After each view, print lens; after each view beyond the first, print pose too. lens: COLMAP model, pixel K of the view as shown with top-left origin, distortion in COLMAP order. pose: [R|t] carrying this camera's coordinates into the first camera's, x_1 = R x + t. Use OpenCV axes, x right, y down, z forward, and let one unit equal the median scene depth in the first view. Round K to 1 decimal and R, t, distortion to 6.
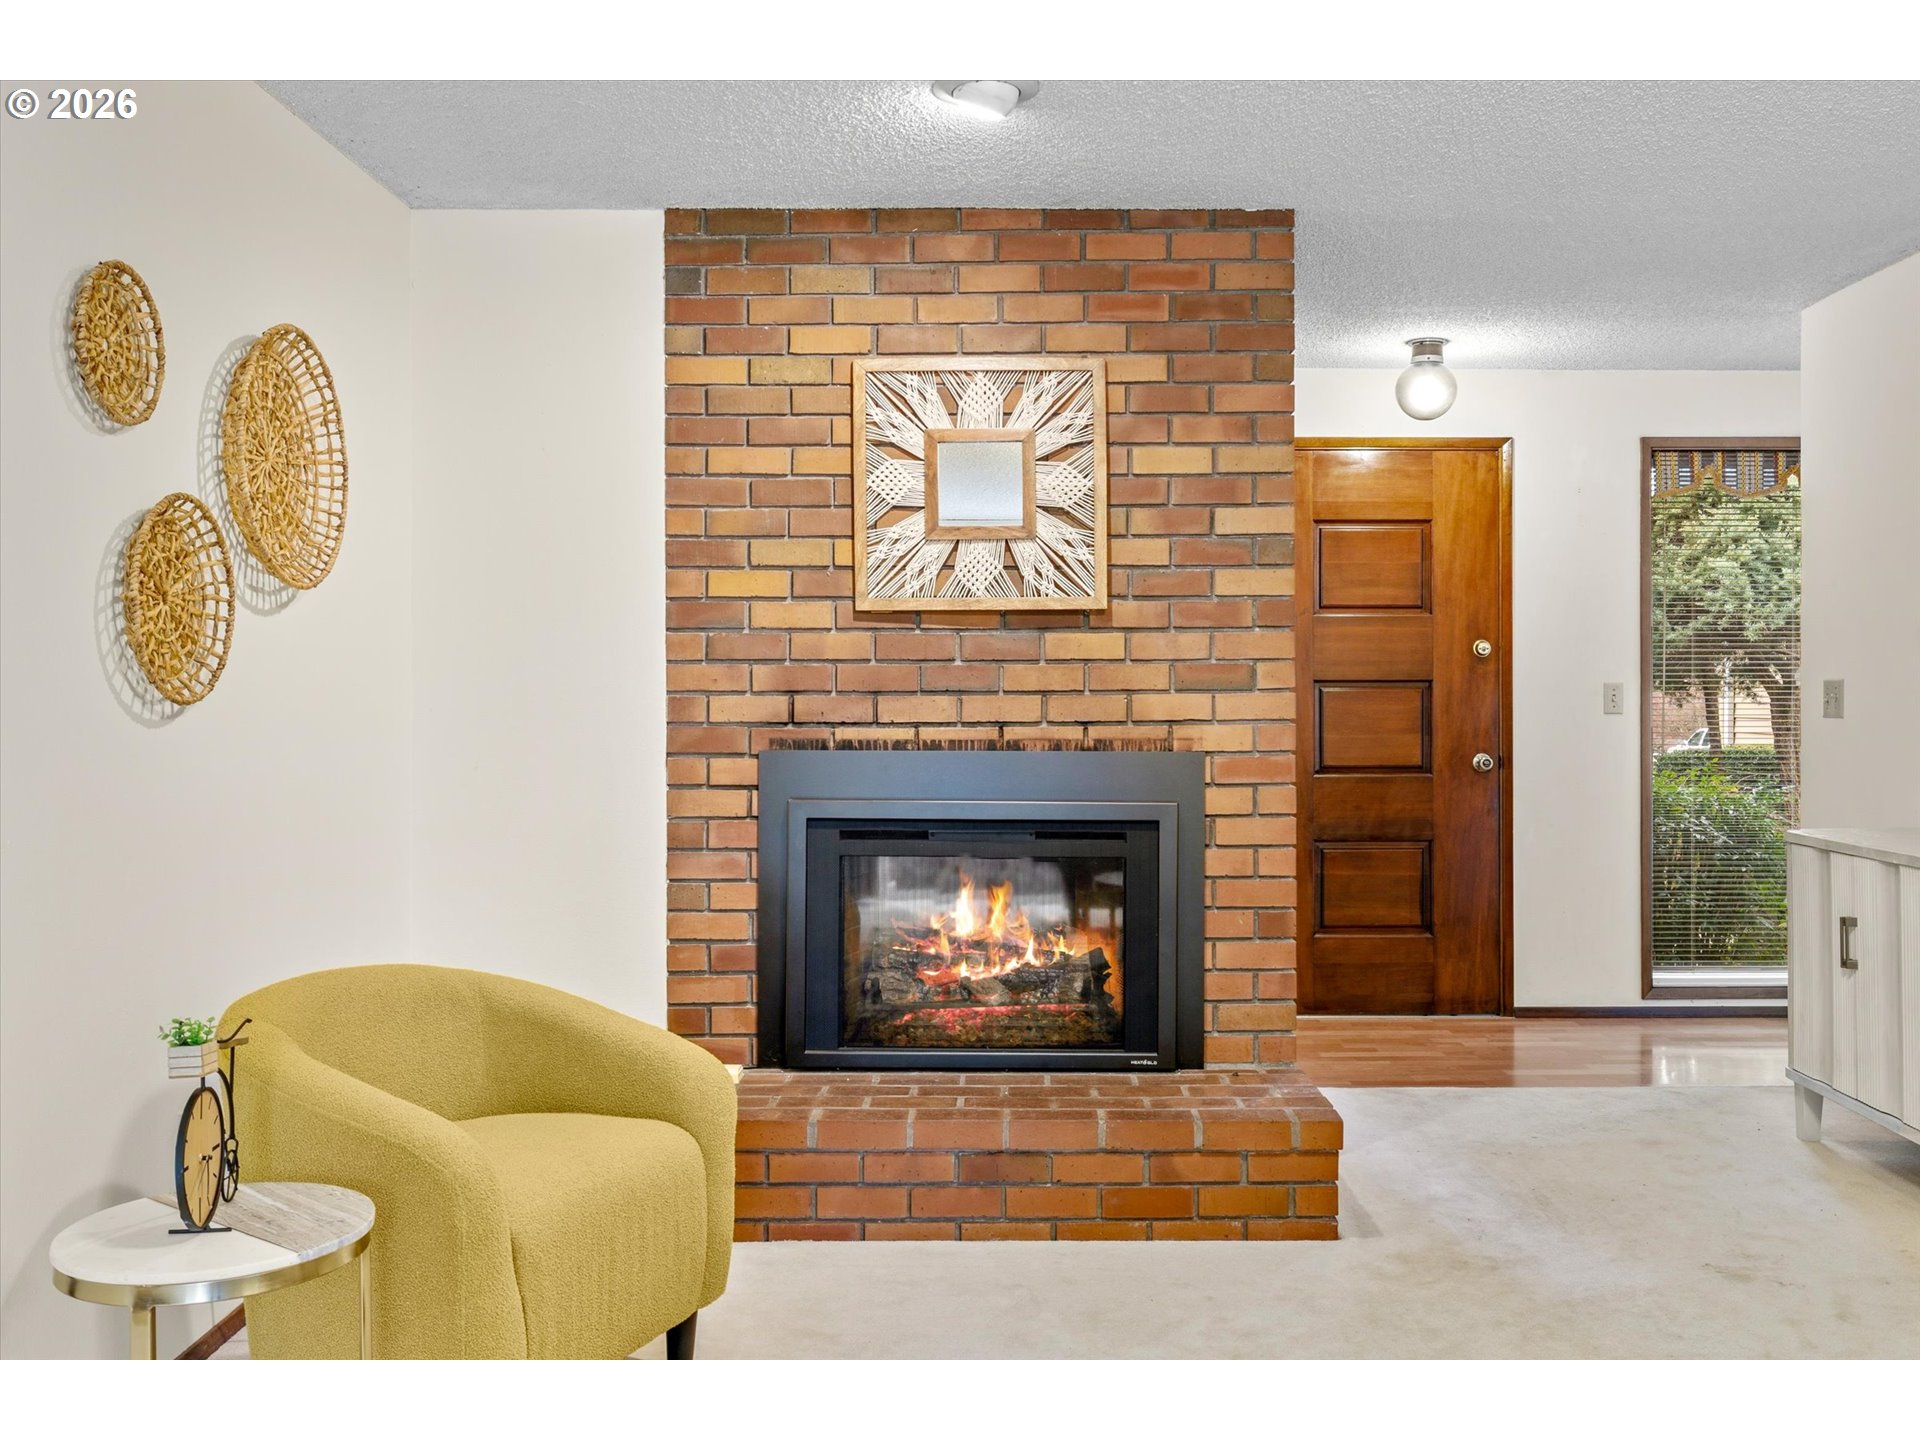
lens RADIAL K [[1716.6, 0, 960.2], [0, 1716.6, 709.0], [0, 0, 1]] dist [0.002257, -0.002078]
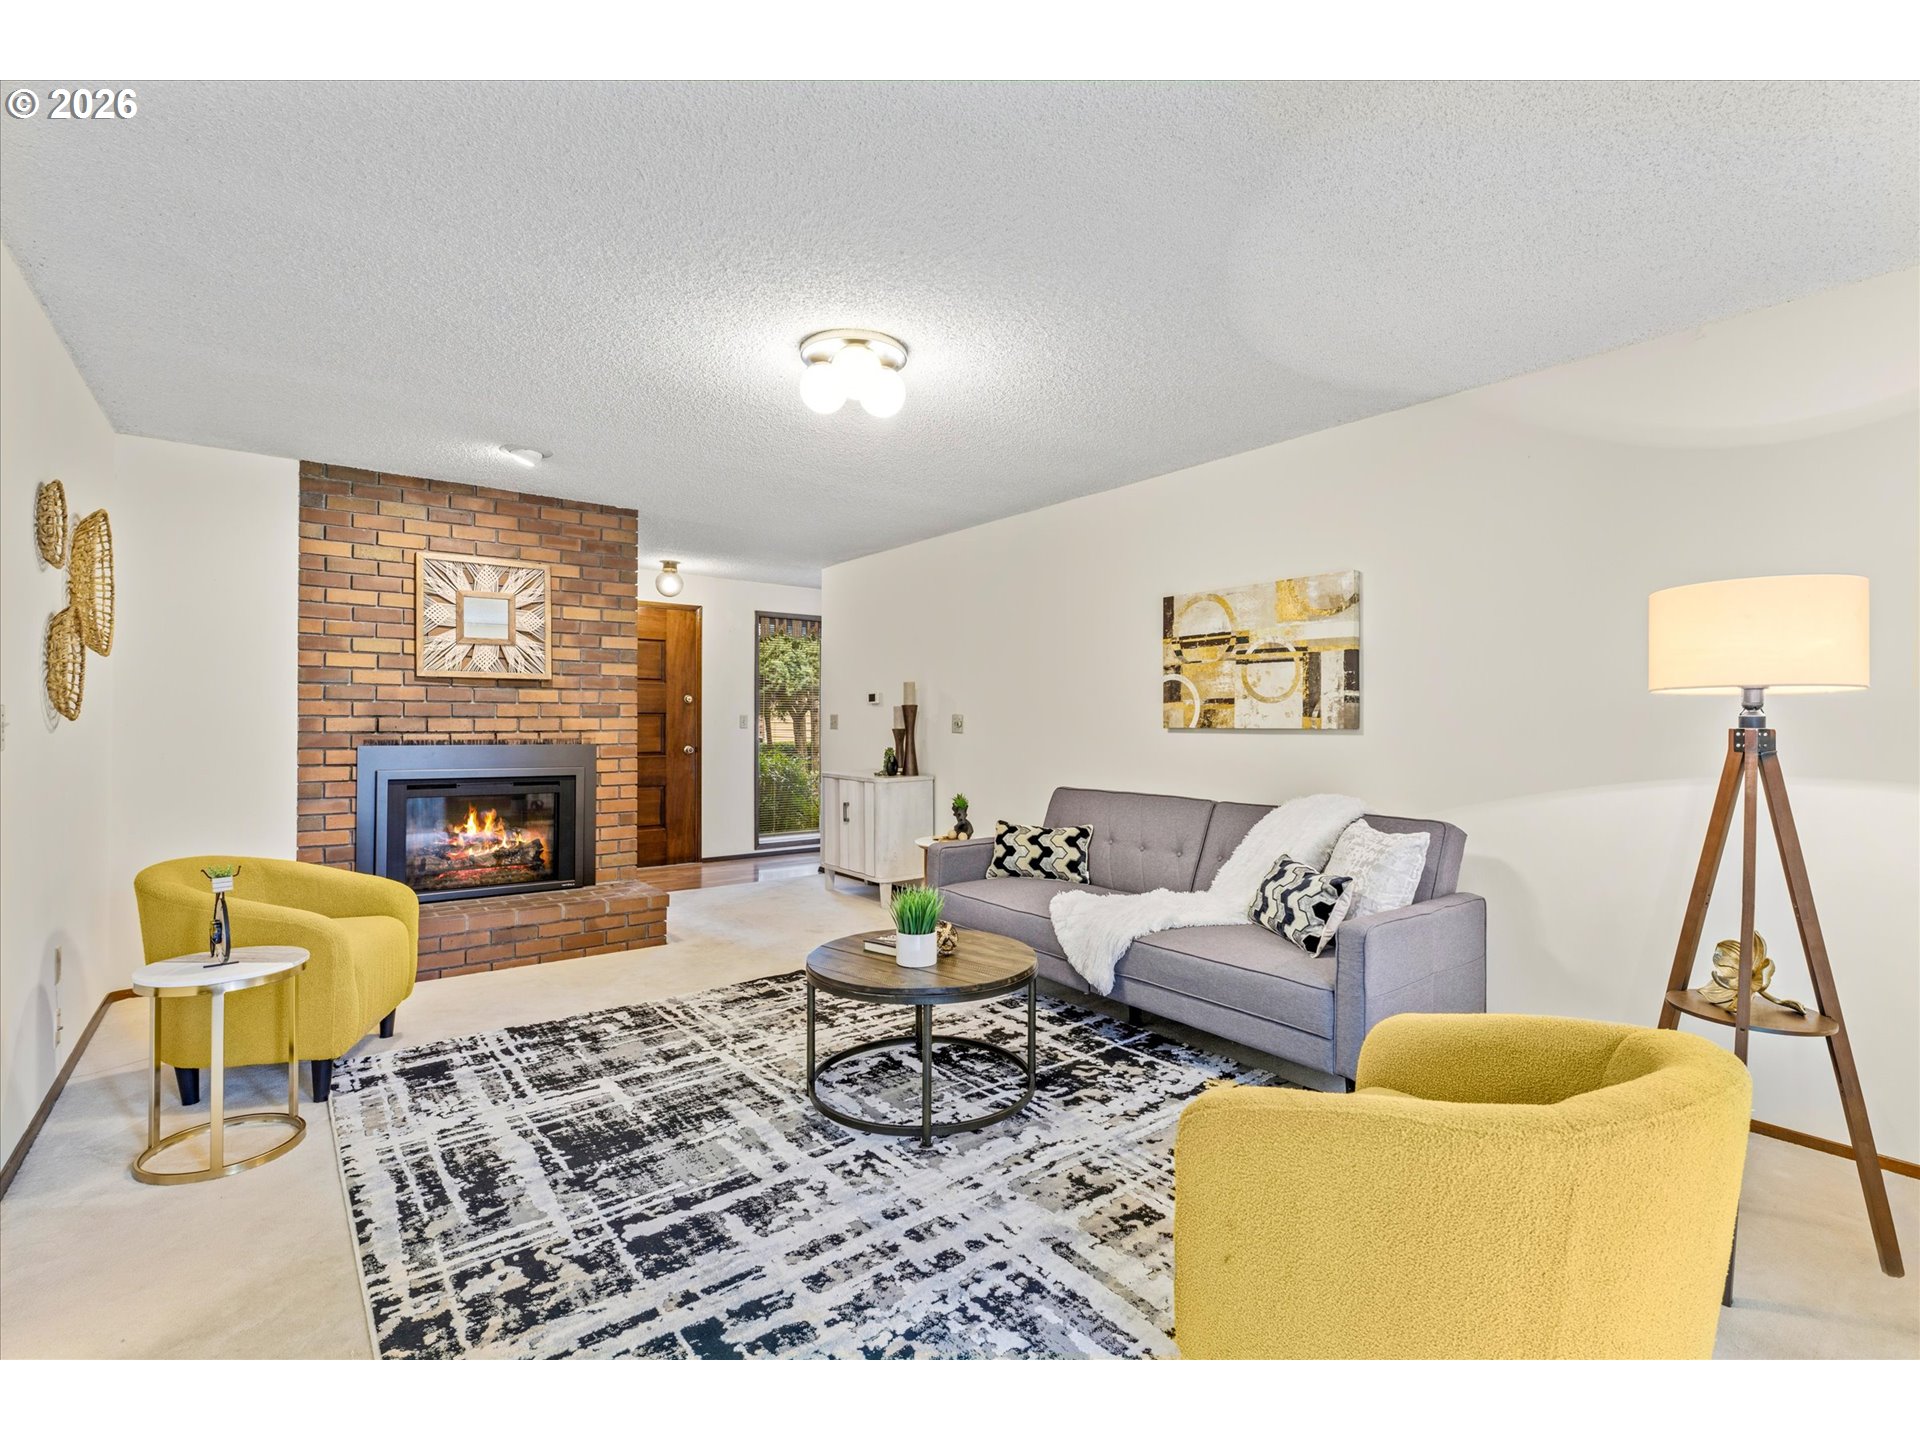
lens RADIAL K [[902.3, 0, 960.0], [0, 902.3, 720.0], [0, 0, 1]] dist [-0.000007, 0.000038]
pose [[0.794951, 0.005435, 0.606650, -0.196102], [-0.000175, 0.999962, -0.008730, 0.003509], [-0.606674, 0.006834, 0.794921, -0.230392]]
